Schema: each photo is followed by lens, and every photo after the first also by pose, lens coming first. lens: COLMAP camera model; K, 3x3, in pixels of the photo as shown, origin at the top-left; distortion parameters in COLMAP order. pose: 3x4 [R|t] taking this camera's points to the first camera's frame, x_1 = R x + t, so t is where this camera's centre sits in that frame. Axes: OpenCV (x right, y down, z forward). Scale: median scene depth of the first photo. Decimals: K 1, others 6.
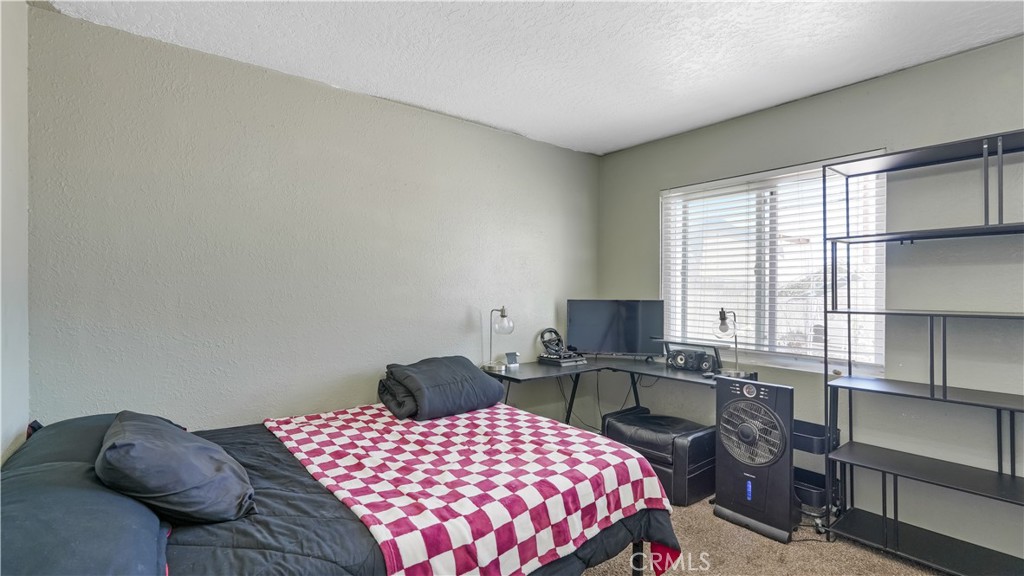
lens RADIAL K [[473.4, 0, 512.6], [0, 473.4, 287.8], [0, 0, 1]] dist [0.001906, 0.001077]
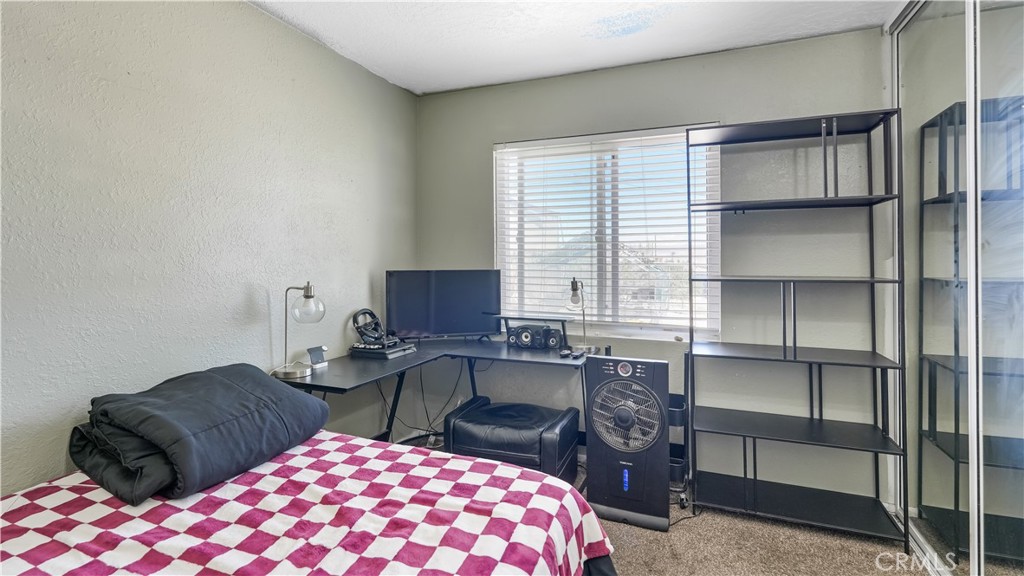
lens RADIAL K [[473.4, 0, 515.6], [0, 473.4, 258.8], [0, 0, 1]] dist [0.001906, 0.001077]
pose [[0.866613, -0.004027, 0.498965, -0.127154], [0.000971, 0.999979, 0.006384, 0.001124], [-0.498980, -0.005048, 0.866599, 0.319545]]
